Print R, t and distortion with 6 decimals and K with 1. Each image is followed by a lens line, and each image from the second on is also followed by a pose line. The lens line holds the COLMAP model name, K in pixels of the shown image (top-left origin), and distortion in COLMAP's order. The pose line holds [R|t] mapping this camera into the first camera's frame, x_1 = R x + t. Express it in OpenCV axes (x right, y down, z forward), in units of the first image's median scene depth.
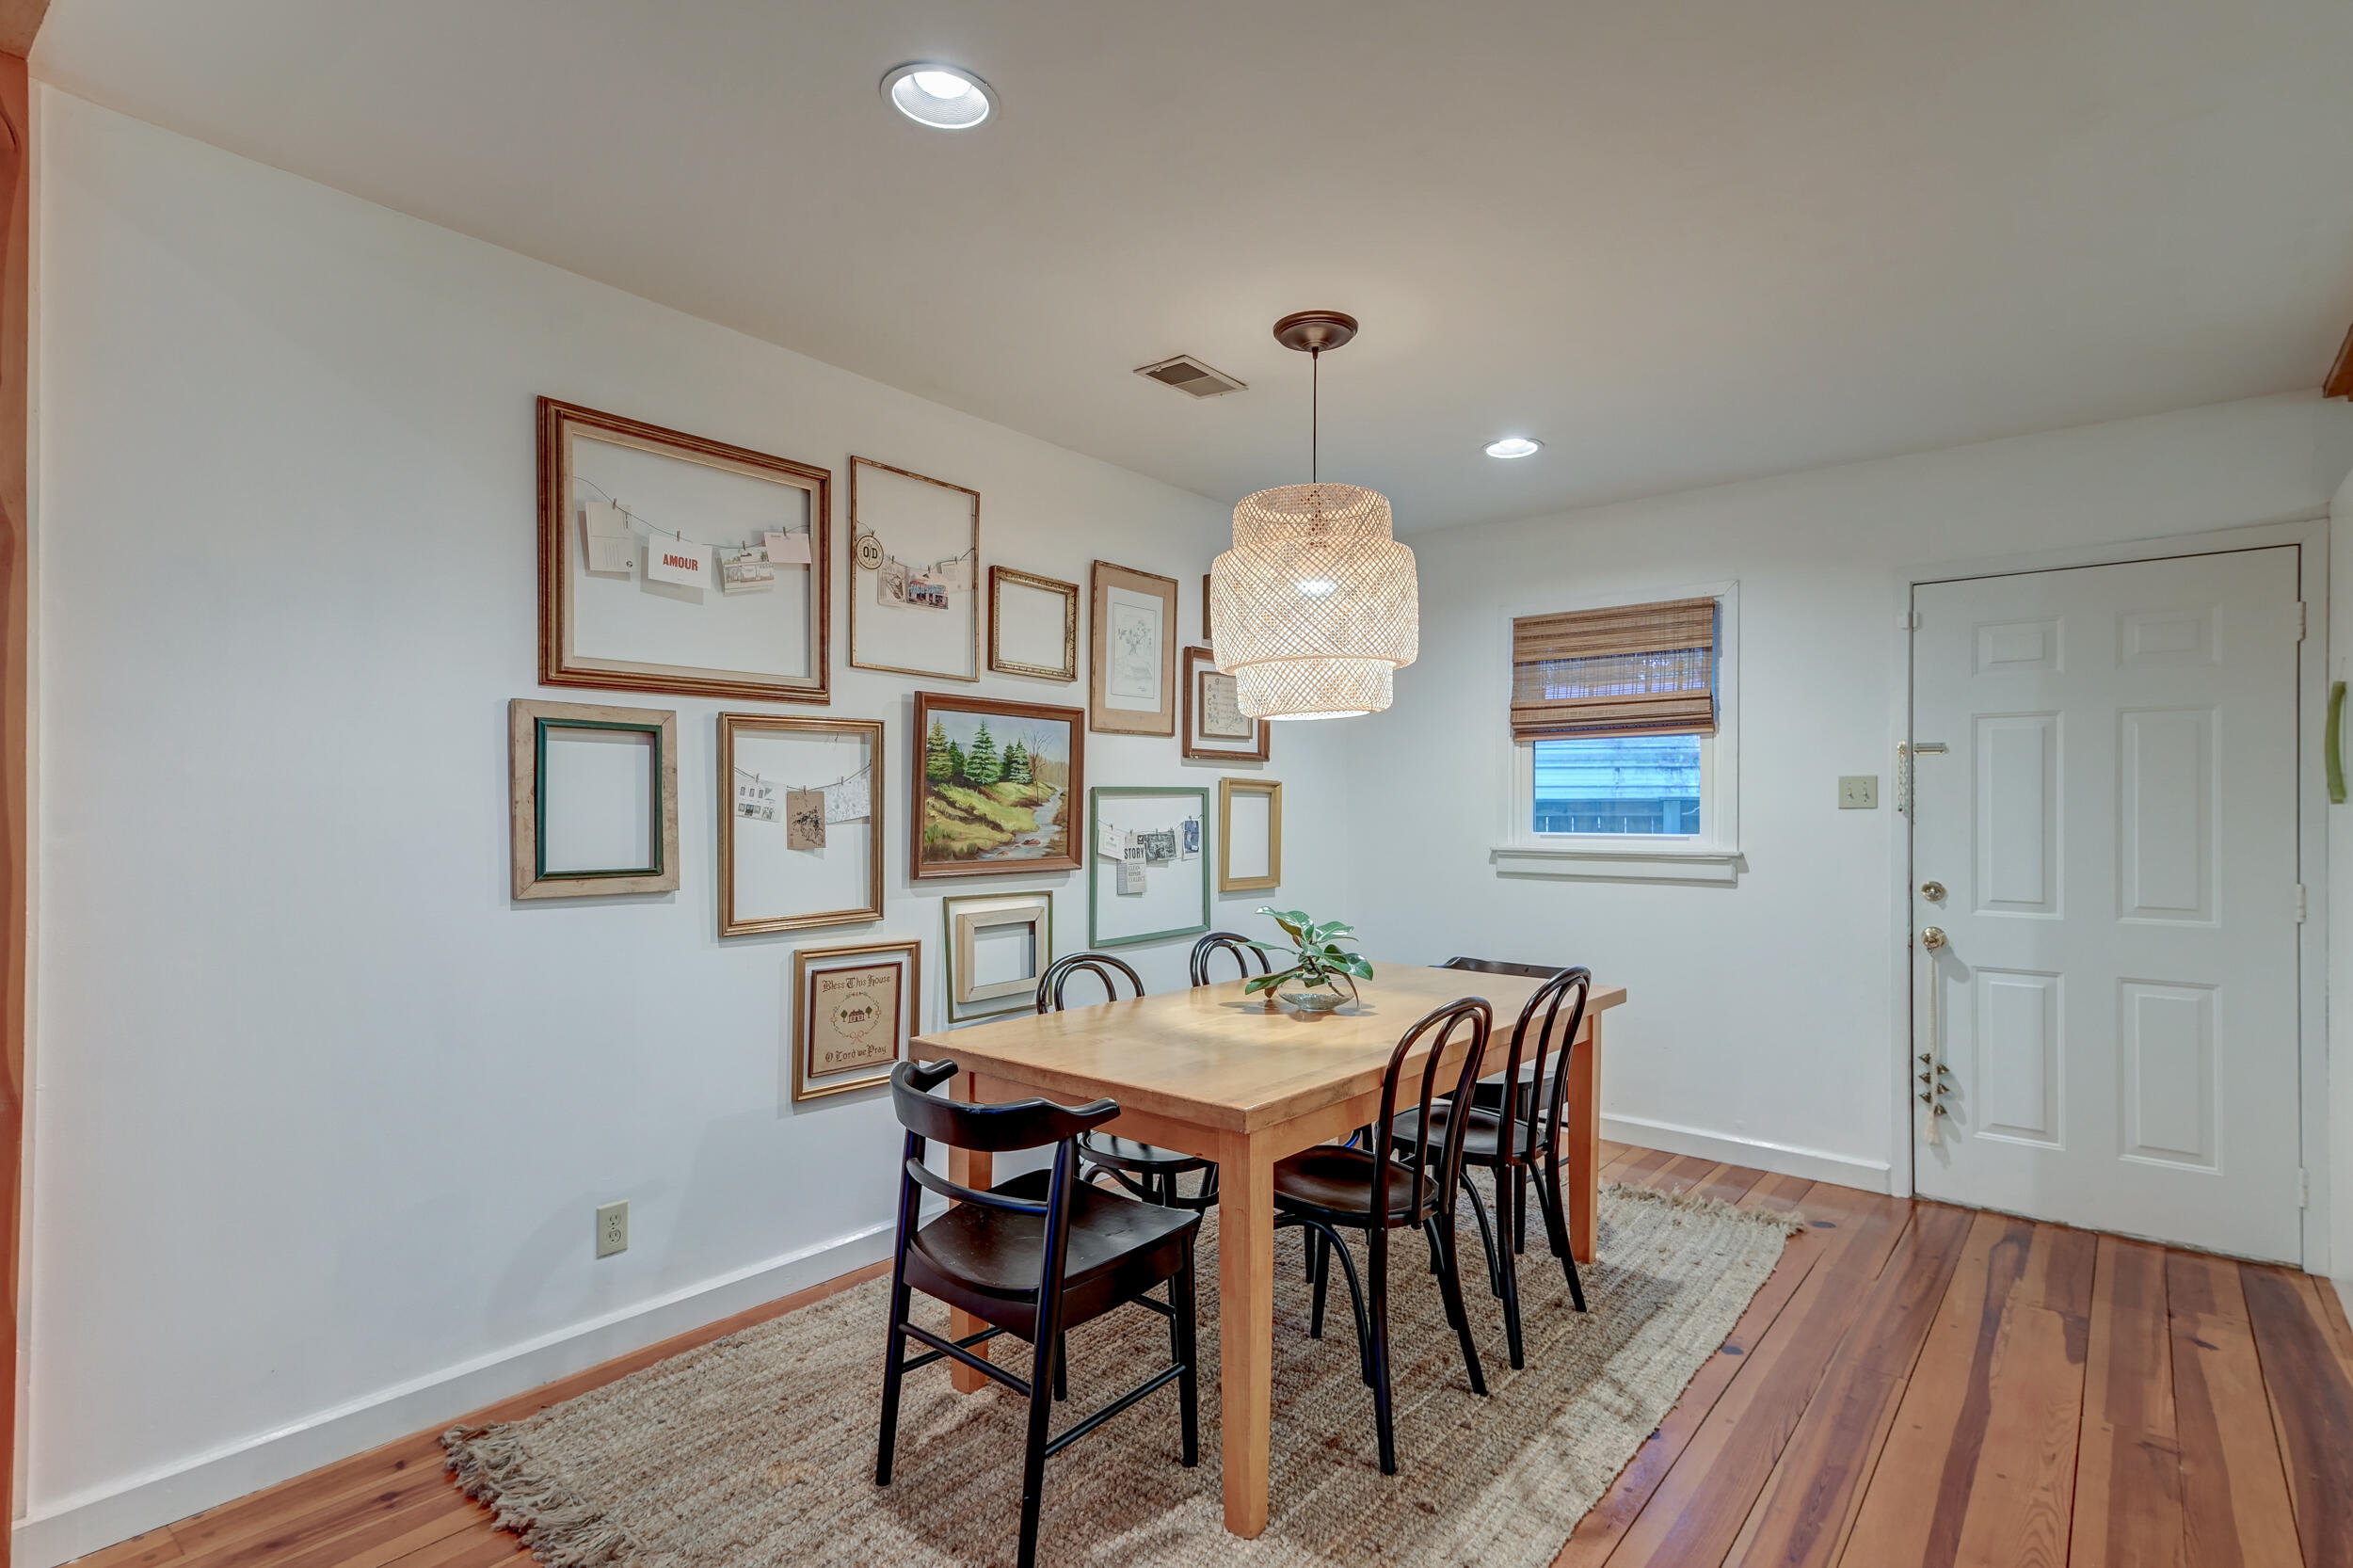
lens RADIAL K [[1160.9, 0, 1182.2], [0, 1160.9, 802.6], [0, 0, 1]] dist [0.018764, -0.001500]
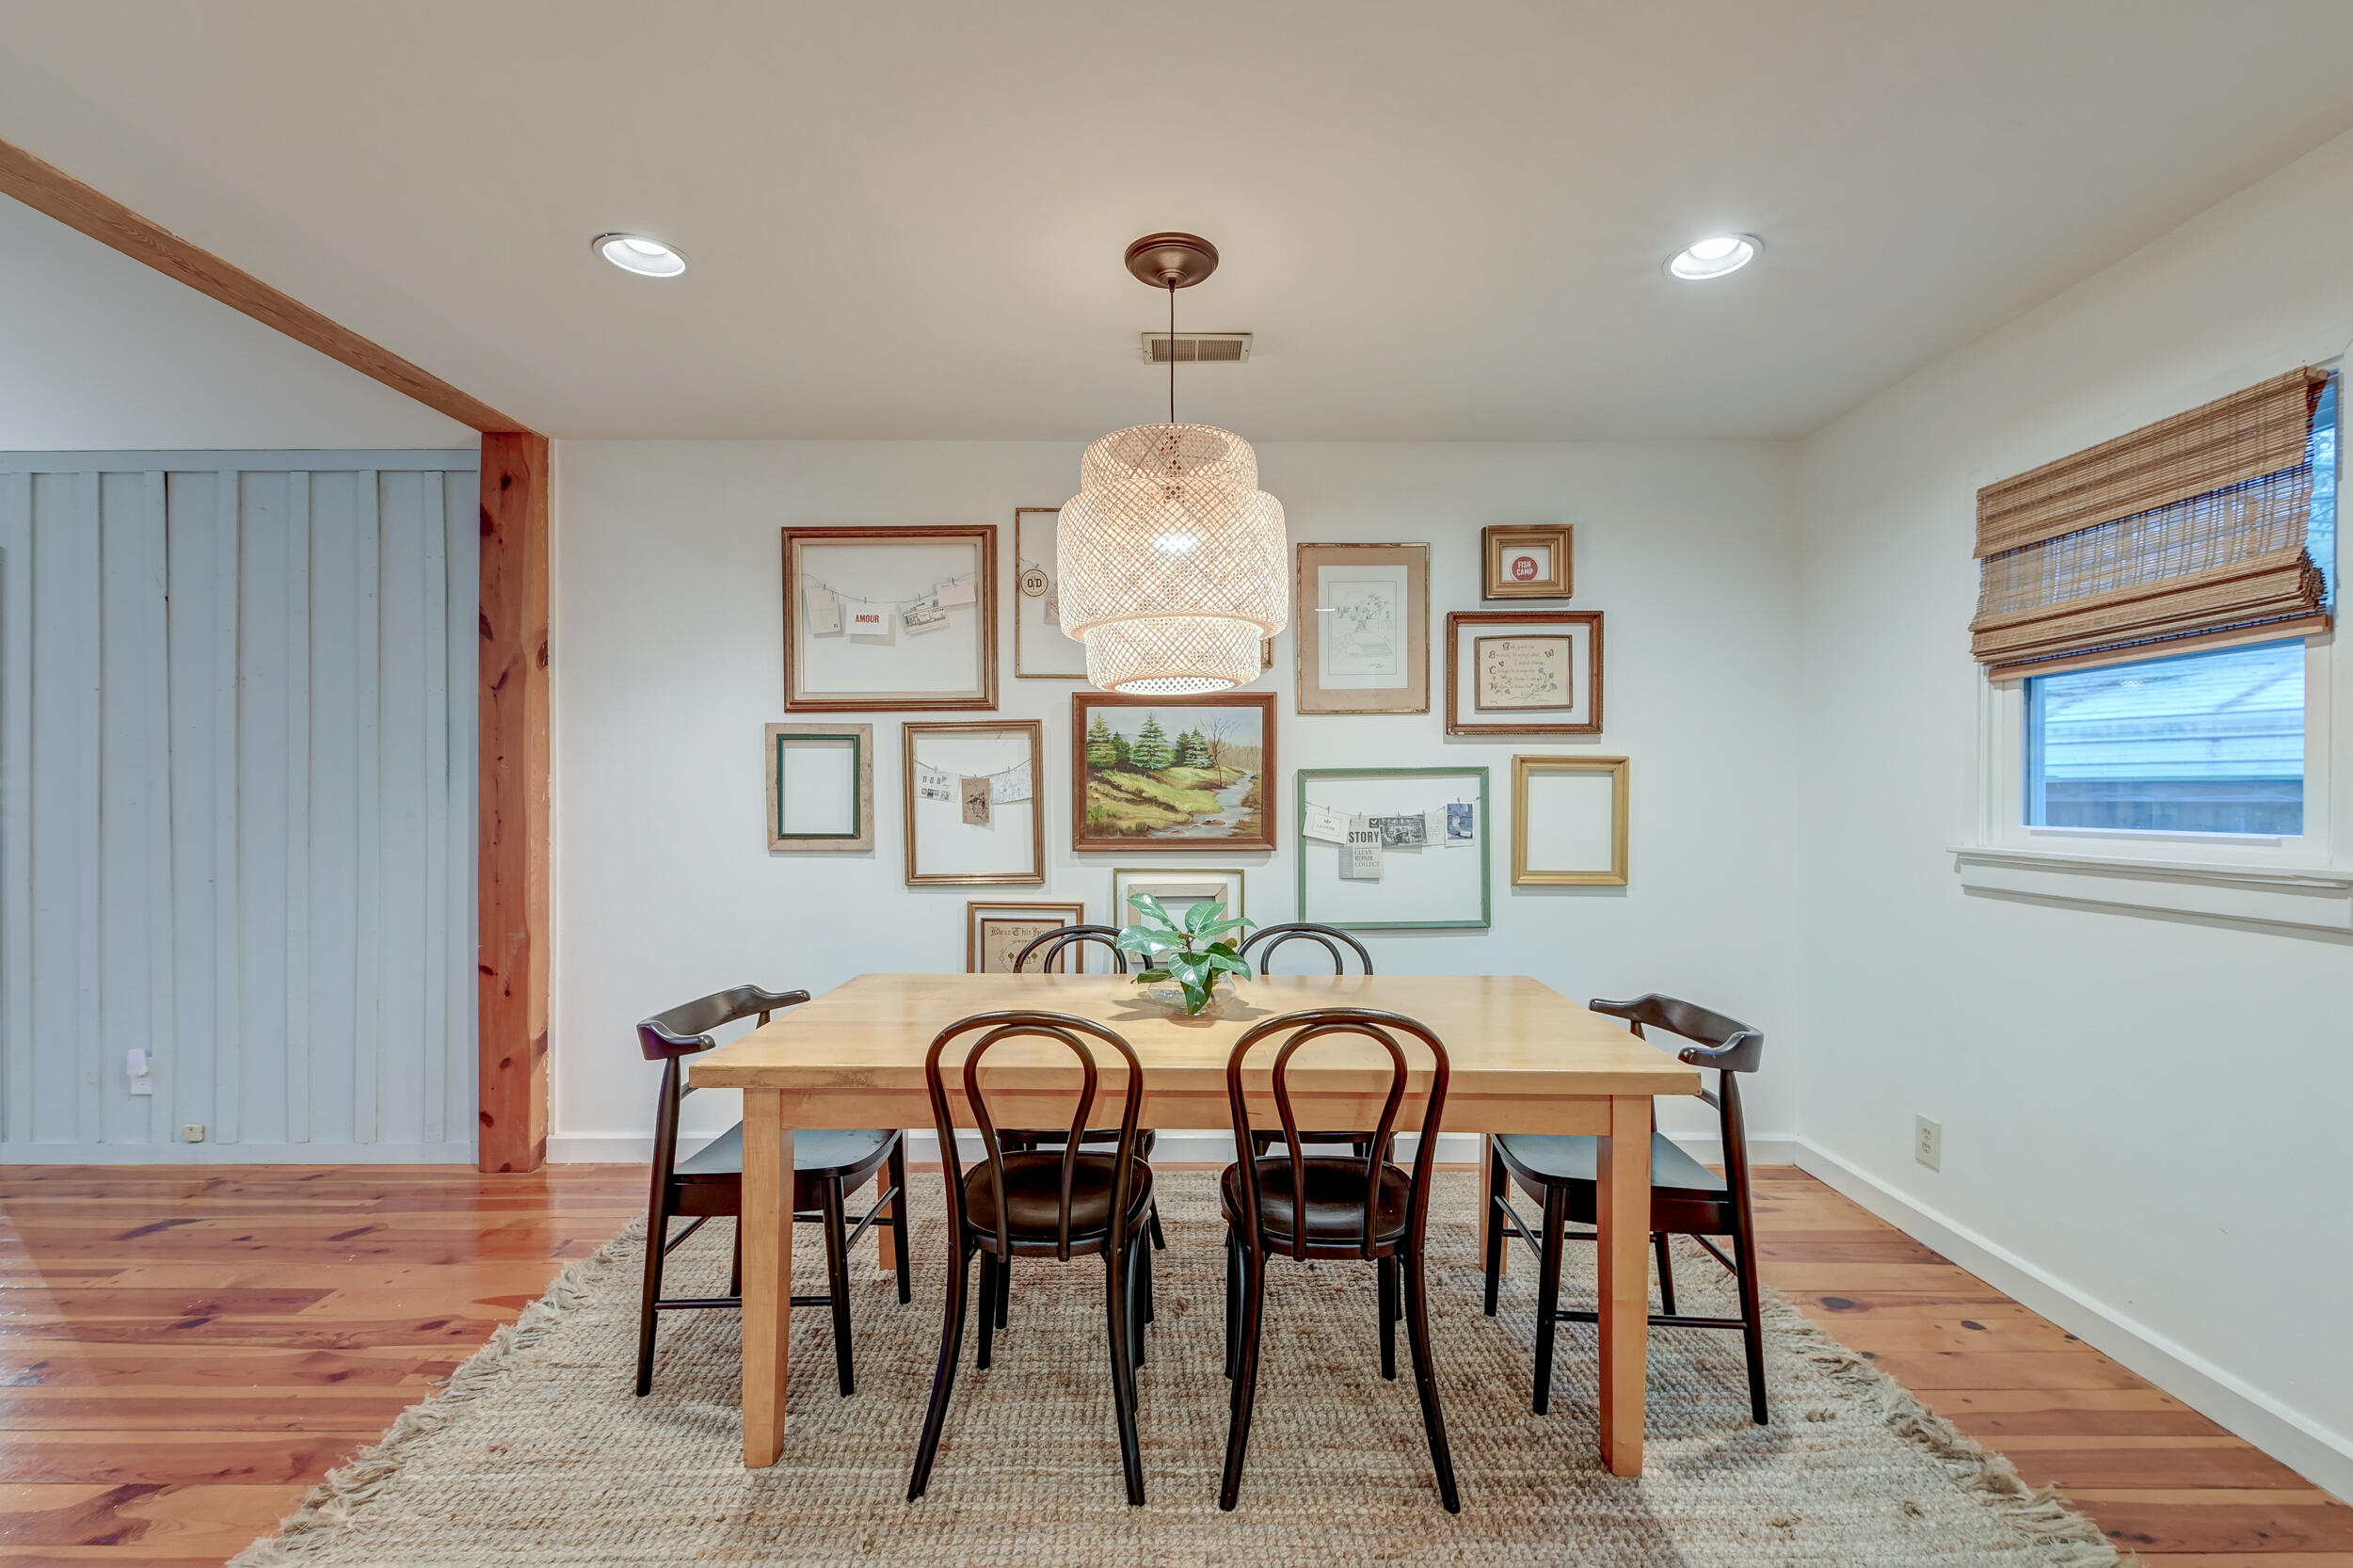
lens RADIAL K [[996.5, 0, 1168.5], [0, 996.5, 786.9], [0, 0, 1]] dist [0.015751, -0.008890]
pose [[0.622083, -0.007890, -0.782912, 0.607834], [0.006957, 0.999965, -0.004550, 0.005457], [0.782921, -0.002616, 0.622116, 0.432291]]
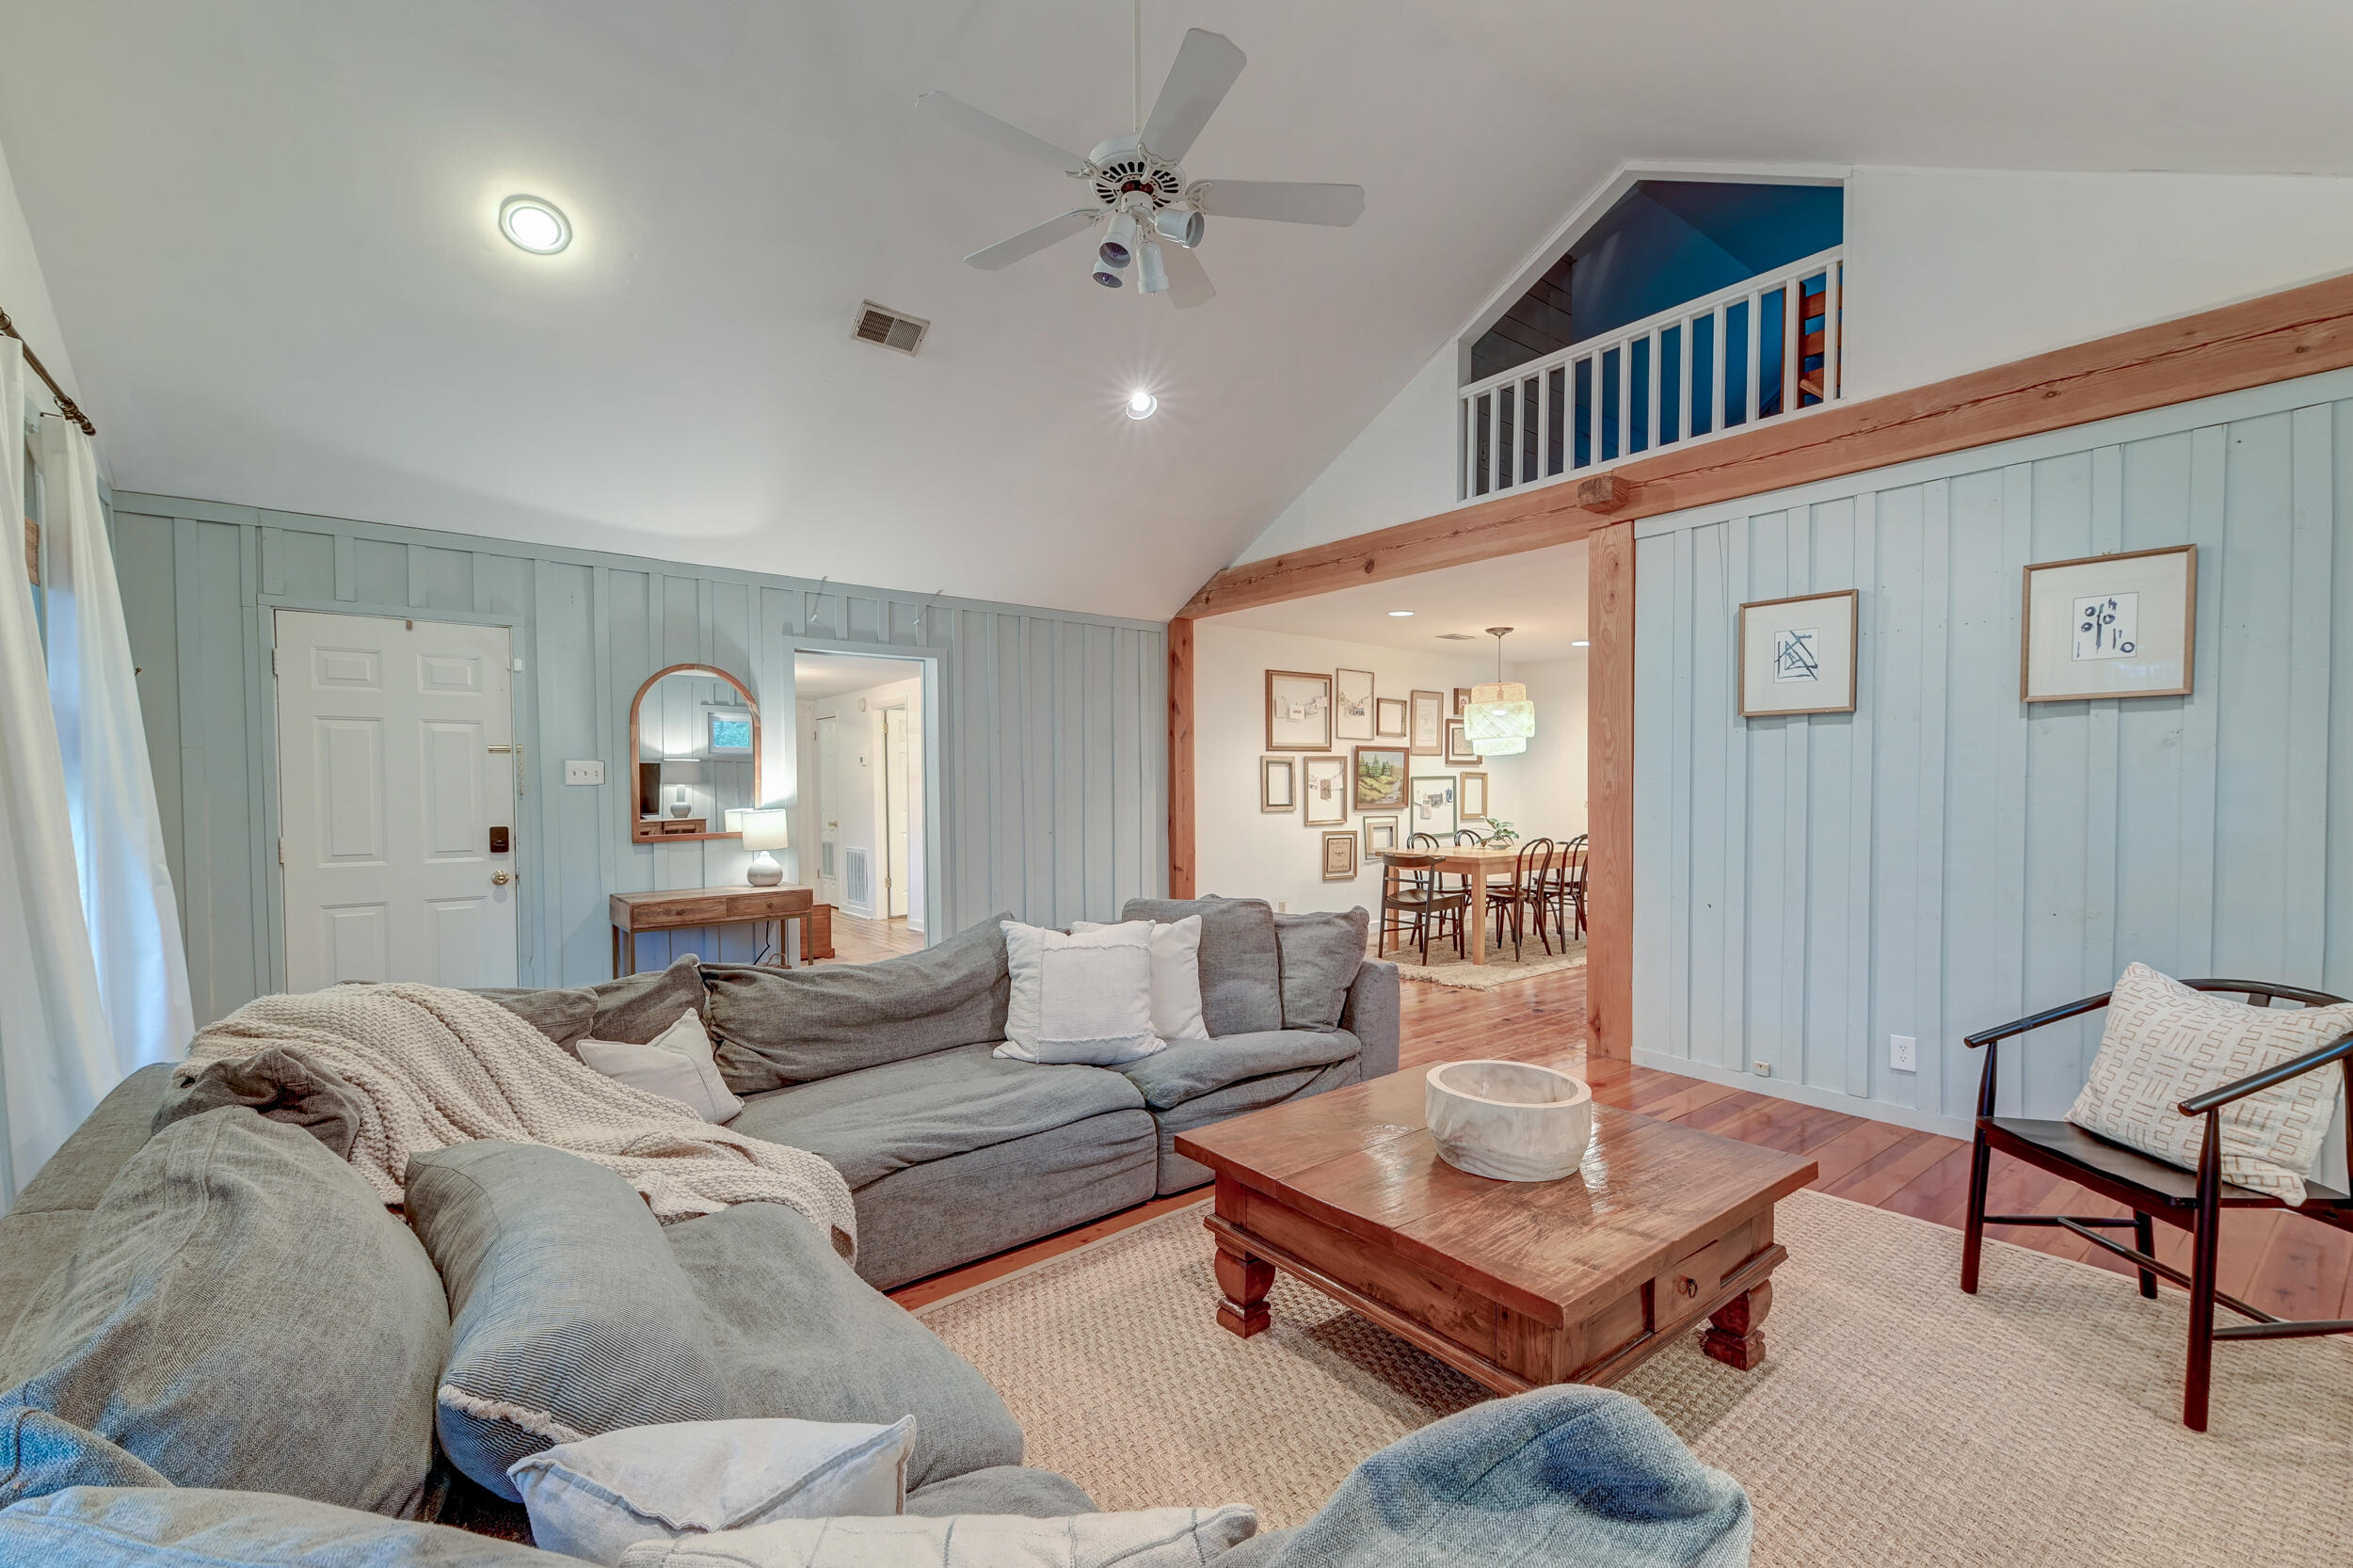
lens RADIAL K [[996.5, 0, 1175.2], [0, 996.5, 807.4], [0, 0, 1]] dist [0.015751, -0.008890]
pose [[0.976297, -0.003924, -0.216397, -0.127894], [0.009256, 0.999678, 0.023634, -0.002896], [0.216235, -0.025077, 0.976019, -1.496919]]
